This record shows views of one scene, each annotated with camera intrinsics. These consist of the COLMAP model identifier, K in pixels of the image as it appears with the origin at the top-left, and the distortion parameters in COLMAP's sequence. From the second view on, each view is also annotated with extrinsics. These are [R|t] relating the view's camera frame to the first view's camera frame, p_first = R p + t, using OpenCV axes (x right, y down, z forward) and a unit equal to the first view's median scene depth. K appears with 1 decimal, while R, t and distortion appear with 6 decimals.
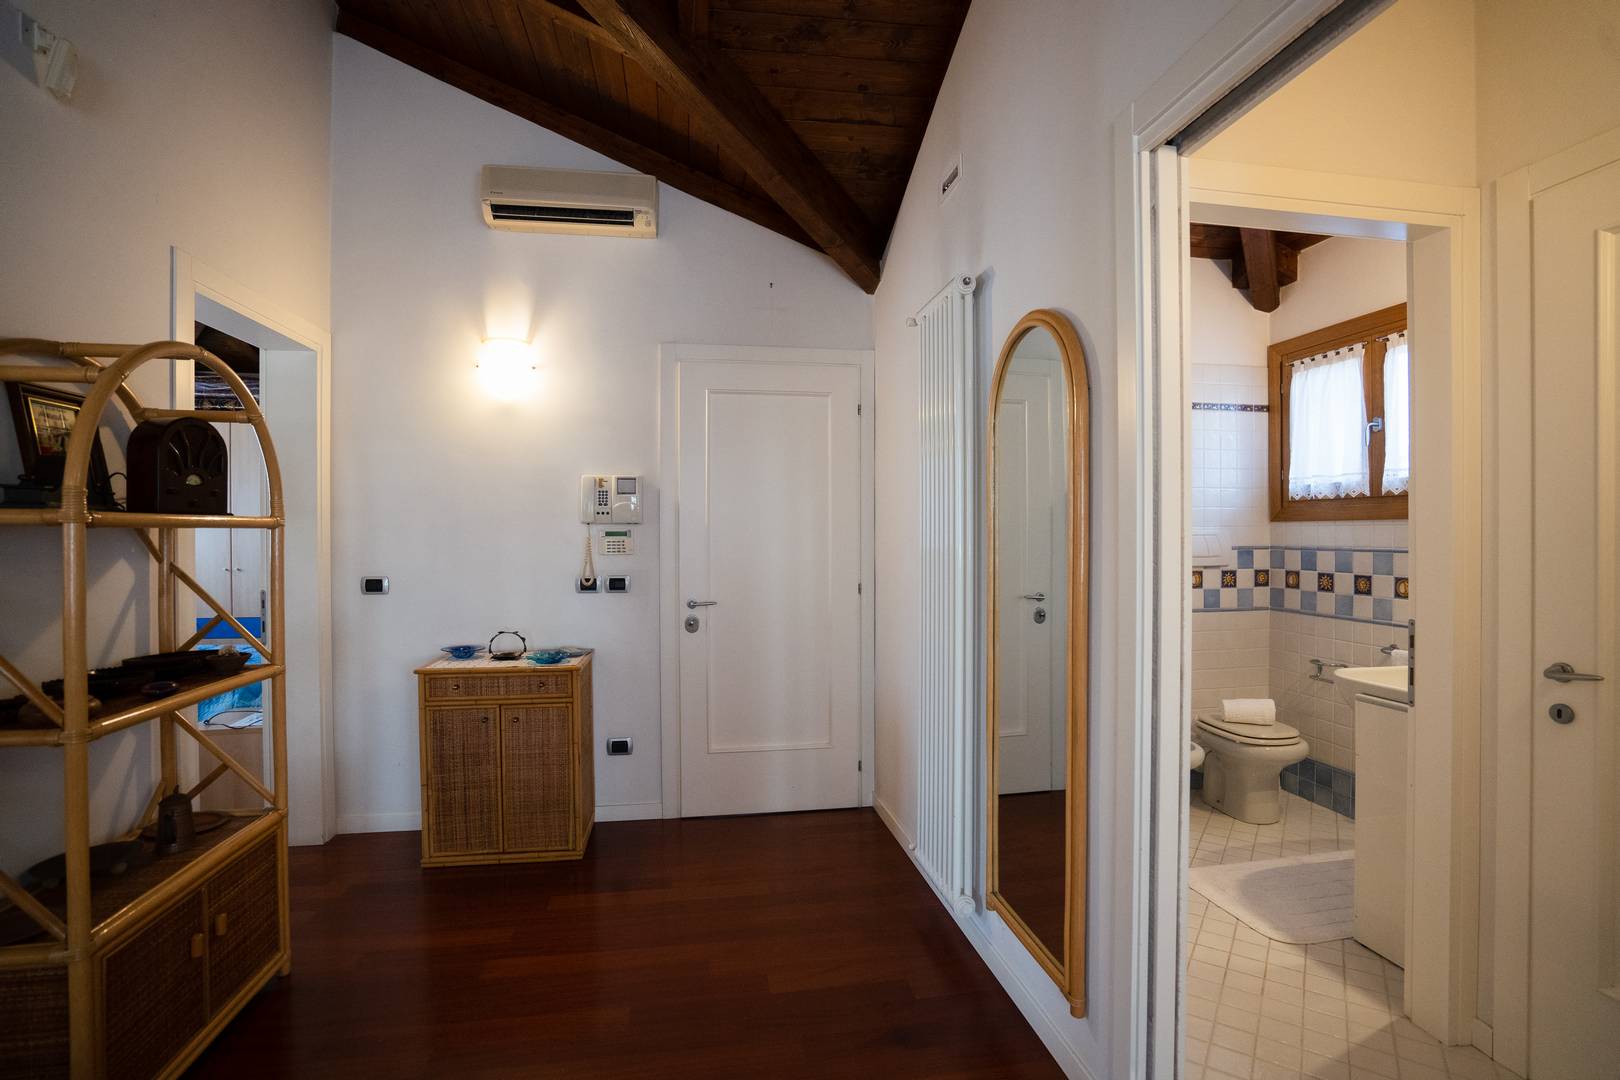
lens RADIAL K [[755.4, 0, 810.0], [0, 755.4, 540.0], [0, 0, 1]] dist [-0.061166, 0.029241]
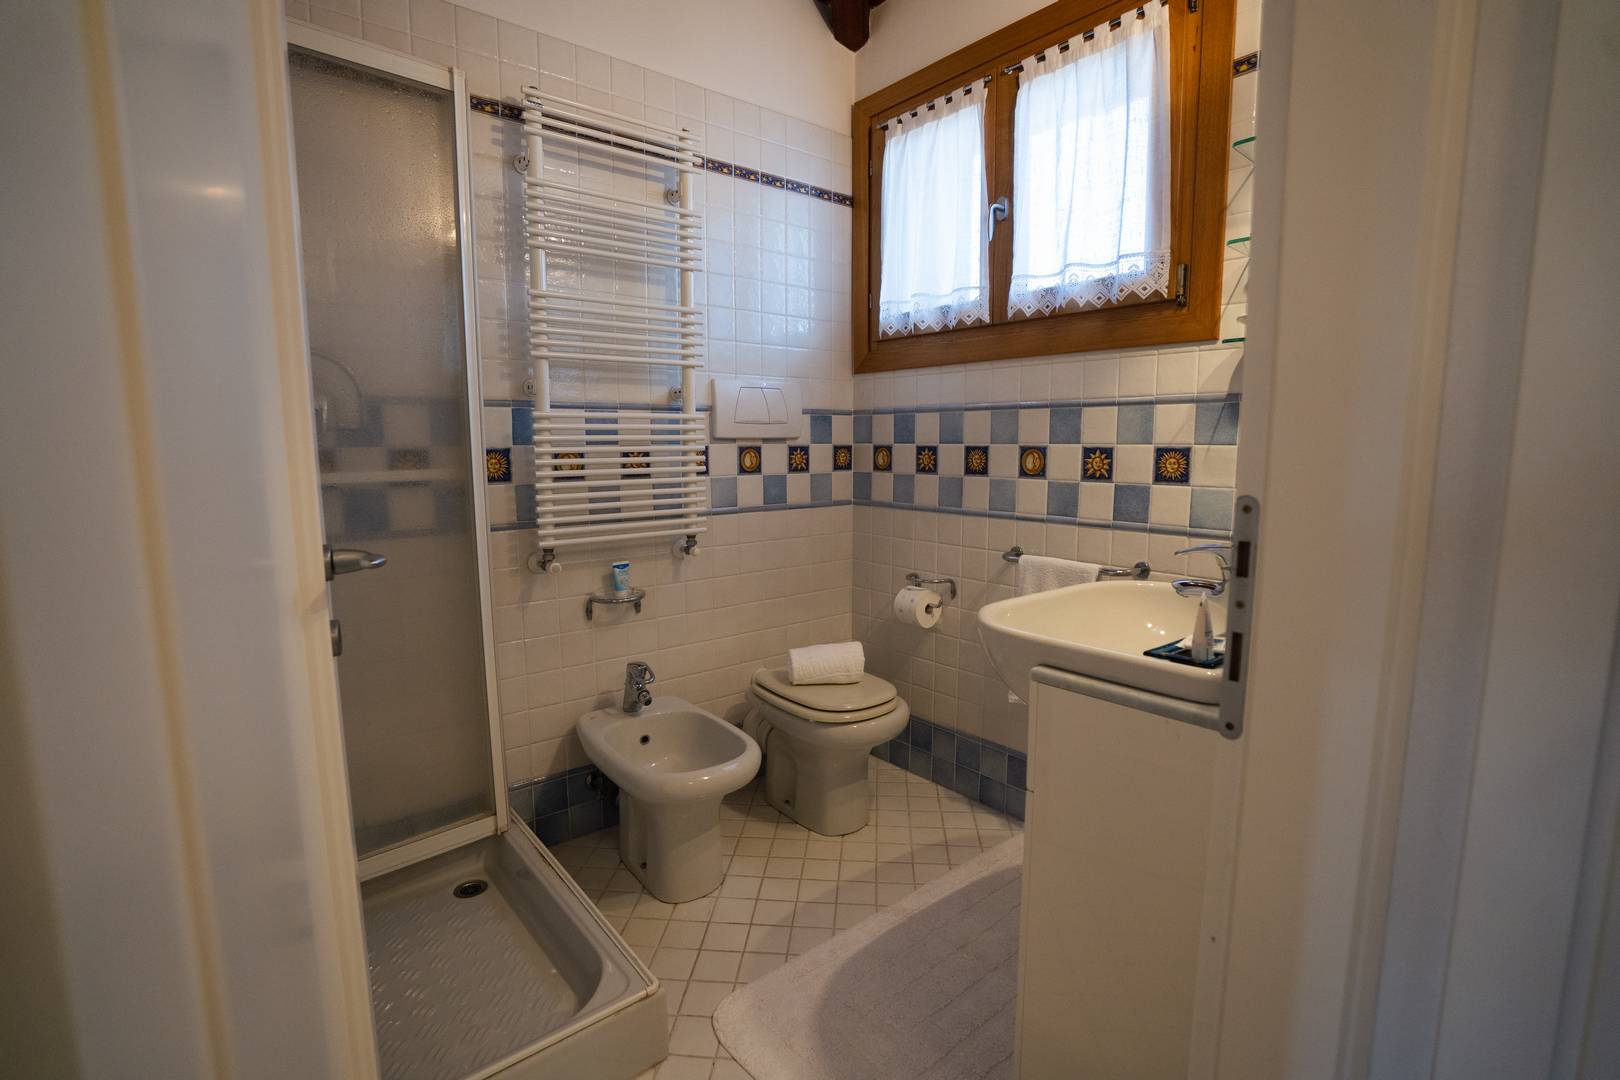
lens RADIAL K [[755.4, 0, 810.0], [0, 755.4, 540.0], [0, 0, 1]] dist [-0.061166, 0.029241]
pose [[0.869978, -0.061137, 0.489287, 0.264003], [0.003414, 0.993007, 0.118007, 0.048716], [-0.493080, -0.100993, 0.864102, 0.449396]]
